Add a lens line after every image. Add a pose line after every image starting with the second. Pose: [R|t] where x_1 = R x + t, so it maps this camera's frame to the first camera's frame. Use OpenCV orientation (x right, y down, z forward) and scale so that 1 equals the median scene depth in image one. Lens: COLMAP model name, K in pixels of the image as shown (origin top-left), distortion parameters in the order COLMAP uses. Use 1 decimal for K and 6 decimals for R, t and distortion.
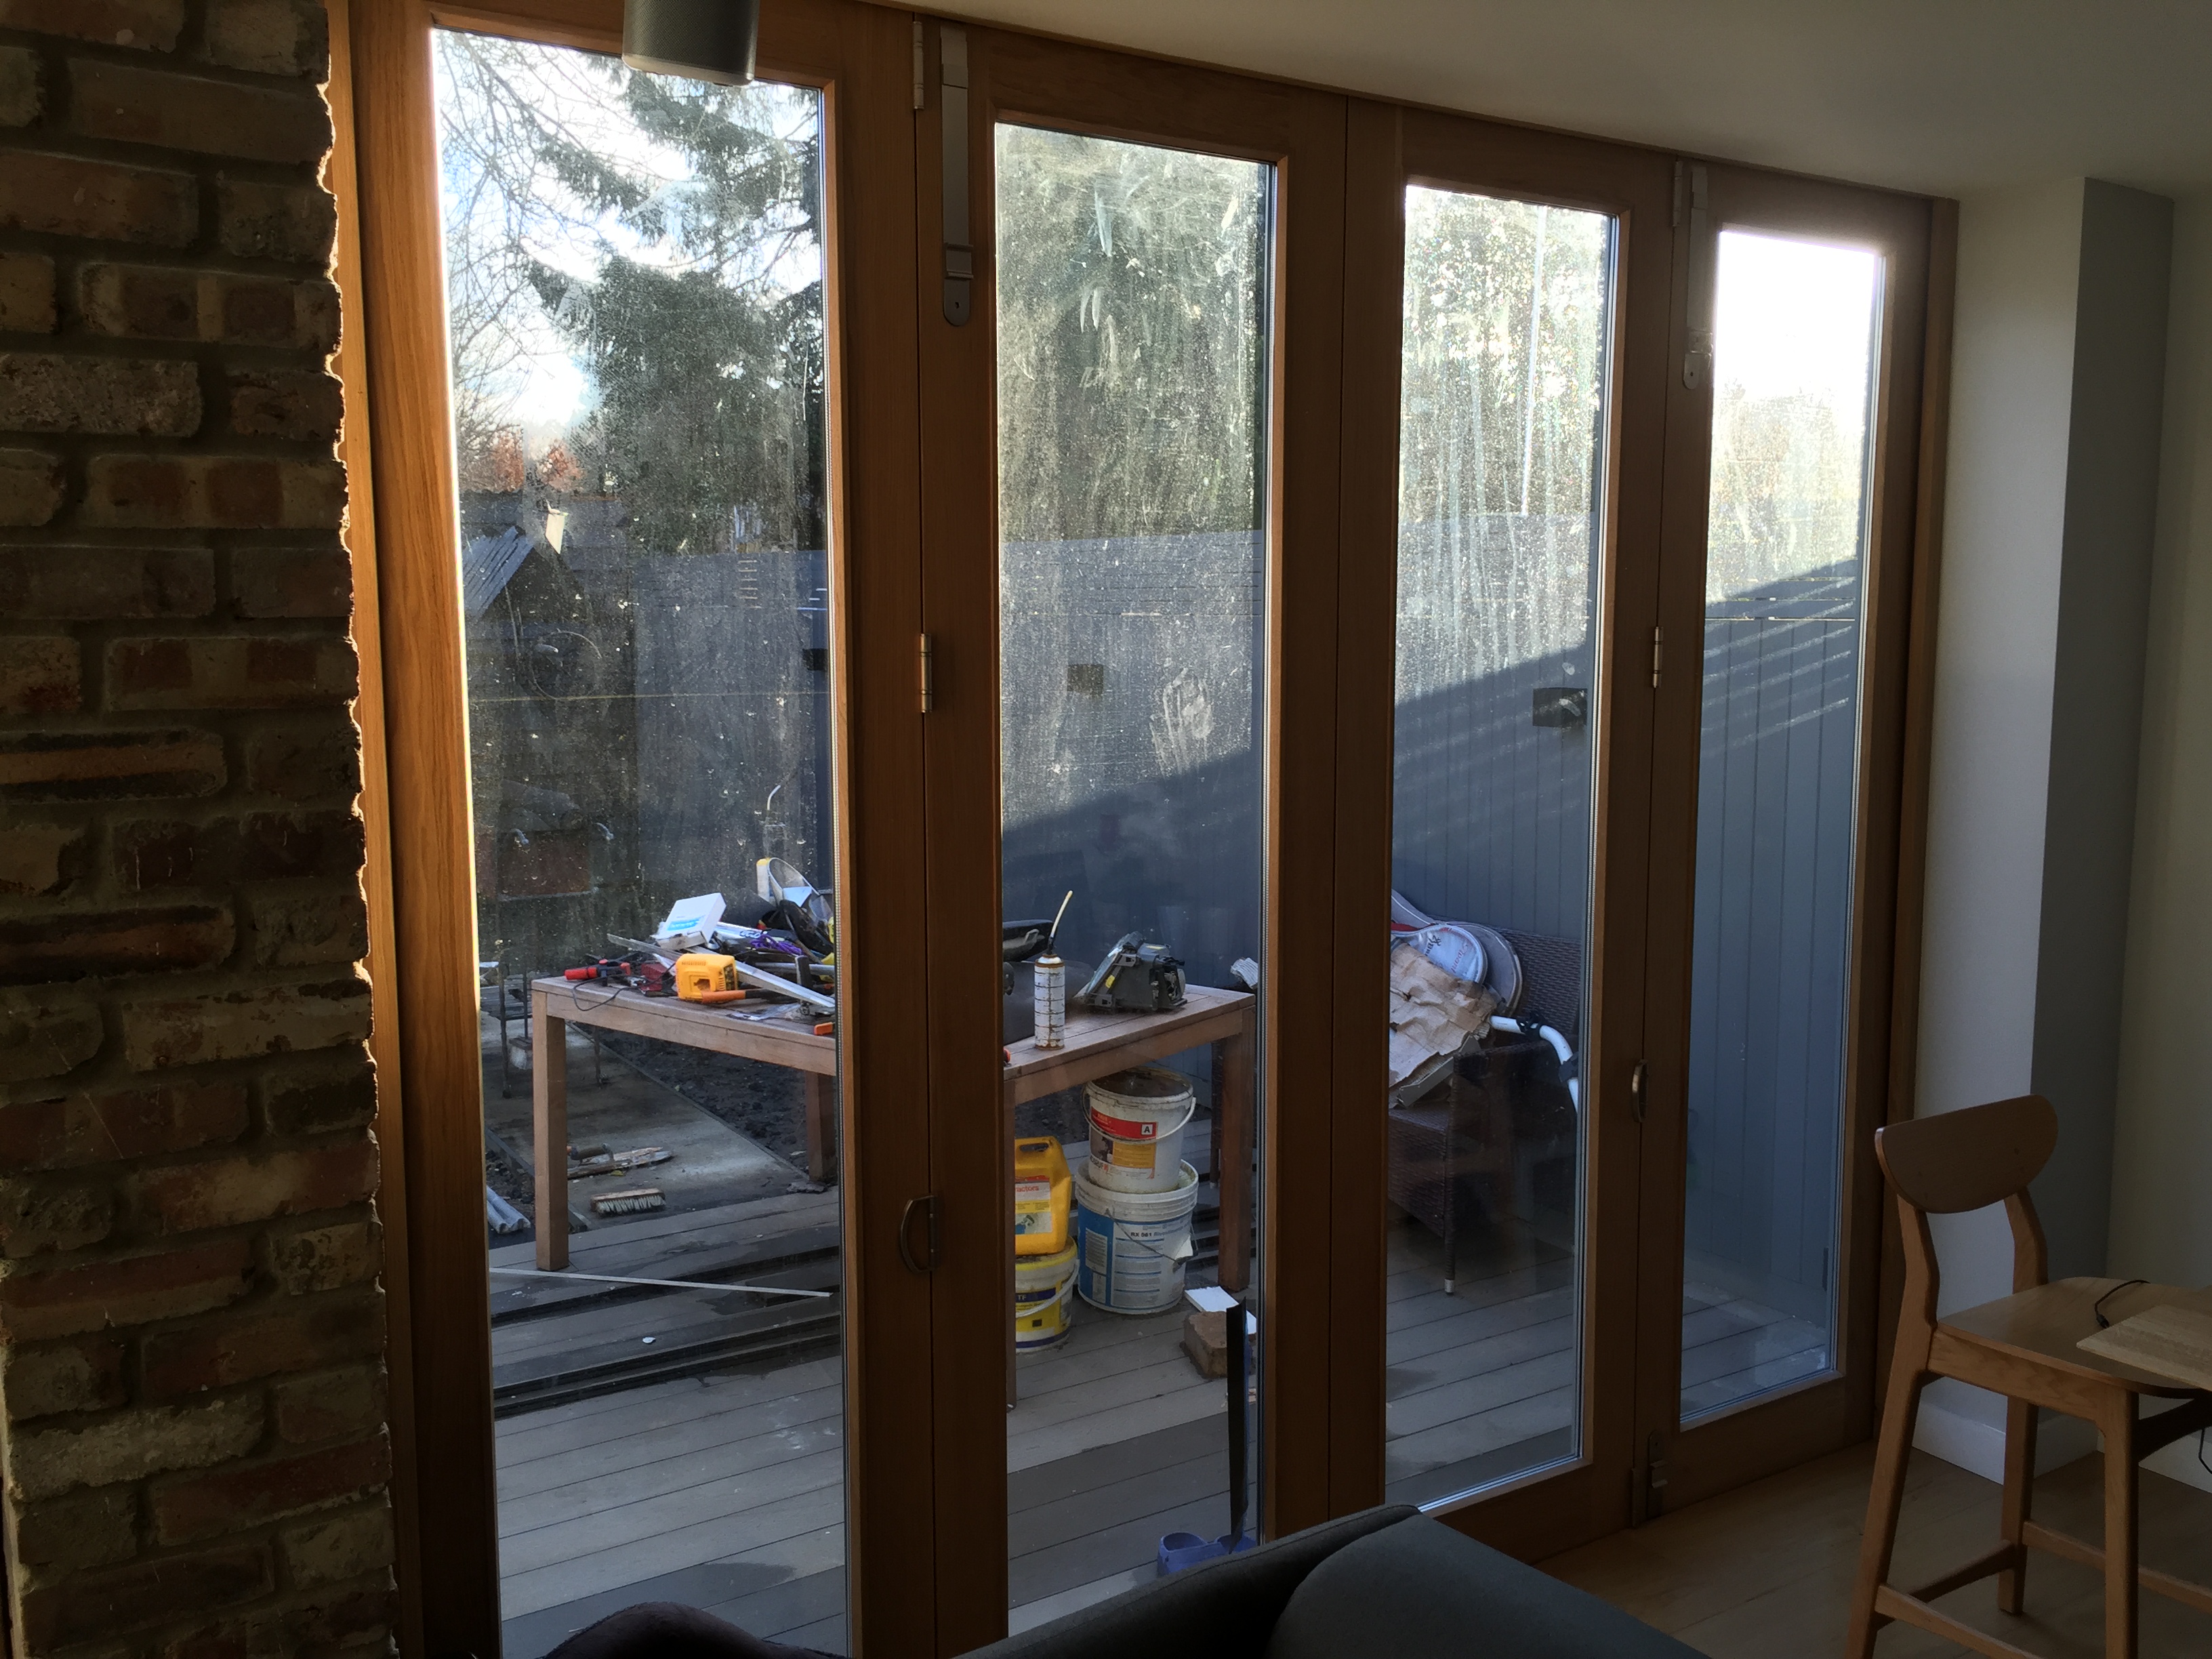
lens RADIAL K [[2080.2, 0, 1113.1], [0, 2080.2, 830.7], [0, 0, 1]] dist [0.093492, -0.109053]
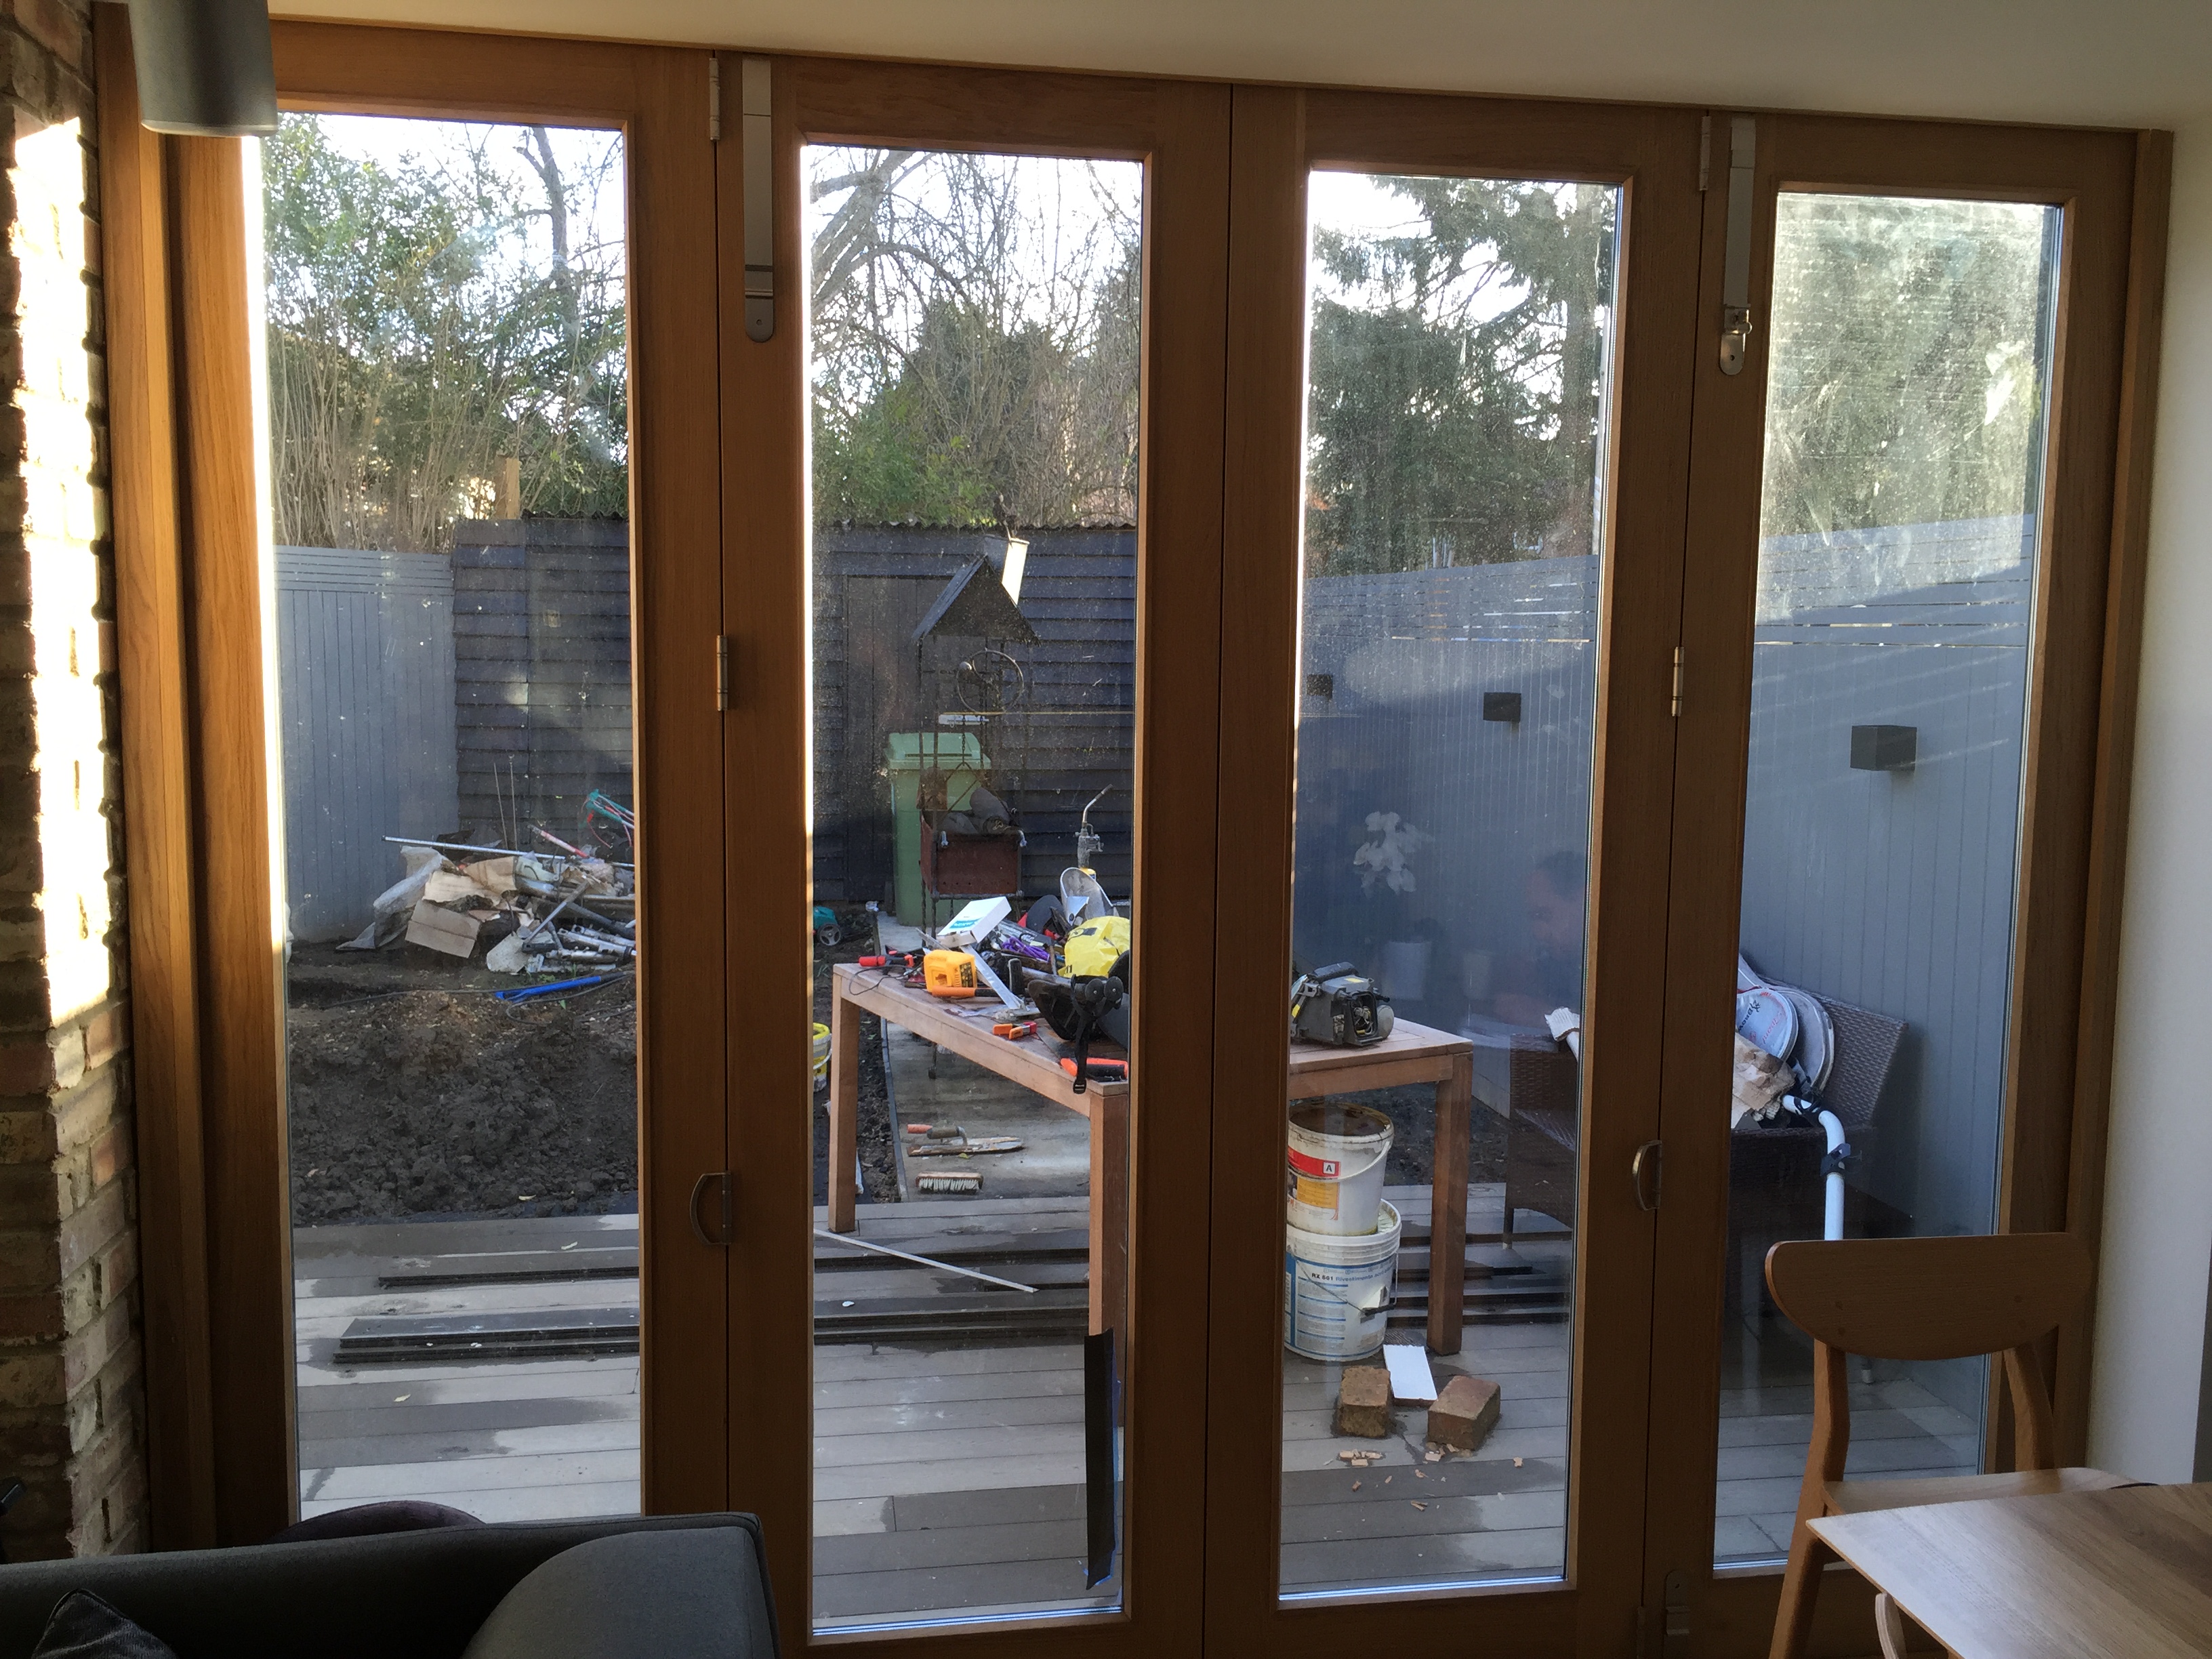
lens RADIAL K [[2080.2, 0, 1114.4], [0, 2080.2, 831.8], [0, 0, 1]] dist [0.093492, -0.109053]
pose [[0.899587, 0.051207, -0.433729, 0.459354], [-0.058834, 0.998259, -0.004169, -0.002406], [0.432760, 0.029268, 0.901034, 0.115095]]
